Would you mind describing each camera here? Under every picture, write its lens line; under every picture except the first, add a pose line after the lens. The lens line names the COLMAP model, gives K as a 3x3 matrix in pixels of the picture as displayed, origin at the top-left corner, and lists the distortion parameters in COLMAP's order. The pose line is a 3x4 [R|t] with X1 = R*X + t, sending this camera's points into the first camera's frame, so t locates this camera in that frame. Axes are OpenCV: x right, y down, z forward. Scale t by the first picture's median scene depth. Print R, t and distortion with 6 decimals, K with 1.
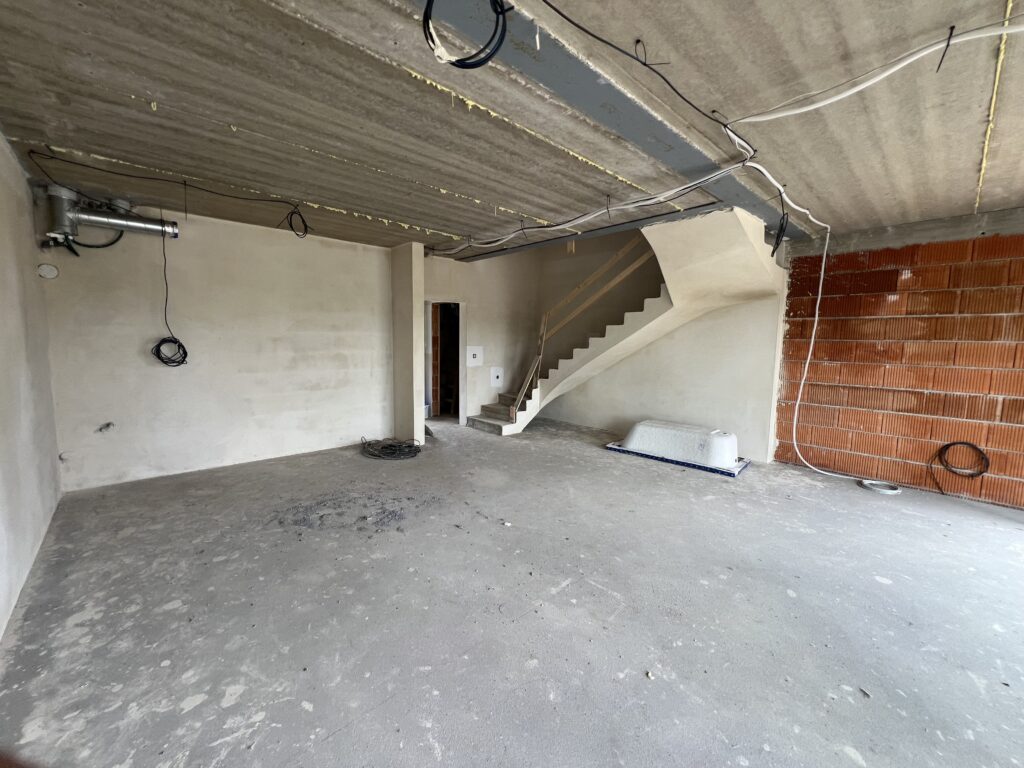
lens RADIAL K [[412.5, 0, 511.1], [0, 412.5, 383.9], [0, 0, 1]] dist [-0.001016, -0.000141]
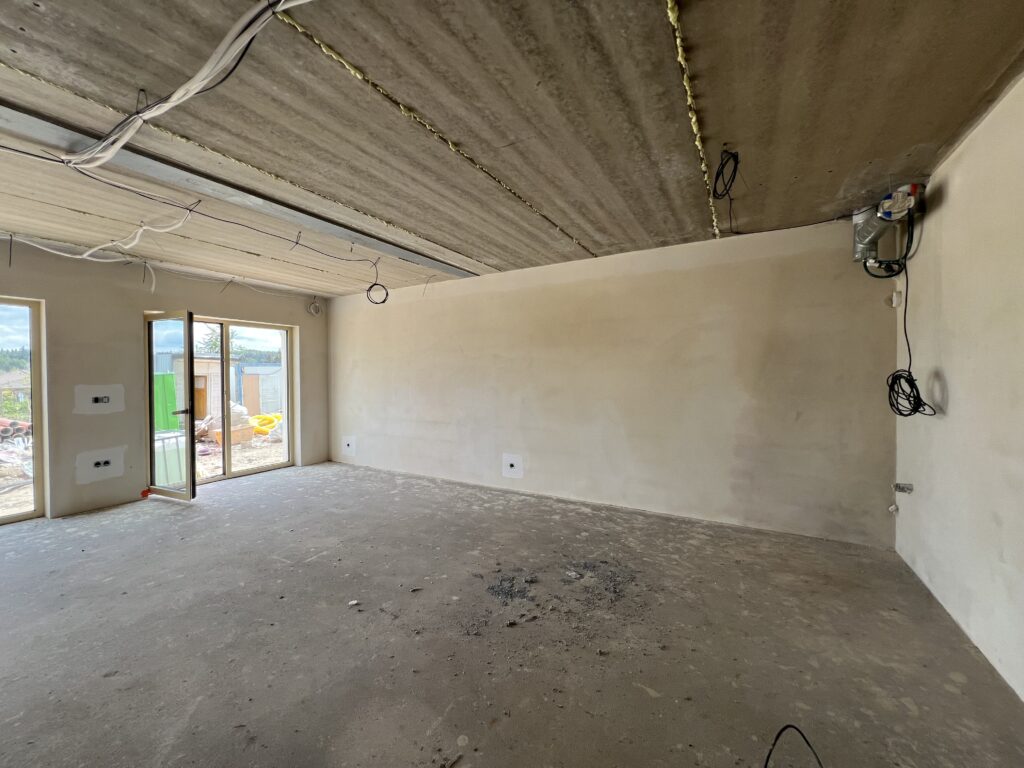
lens RADIAL K [[410.5, 0, 507.1], [0, 410.5, 378.6], [0, 0, 1]] dist [-0.001949, 0.000036]
pose [[-0.959591, -0.005465, -0.281345, -0.073590], [-0.038324, 0.993034, 0.111423, -0.198724], [0.278776, 0.117703, -0.953116, 1.931517]]
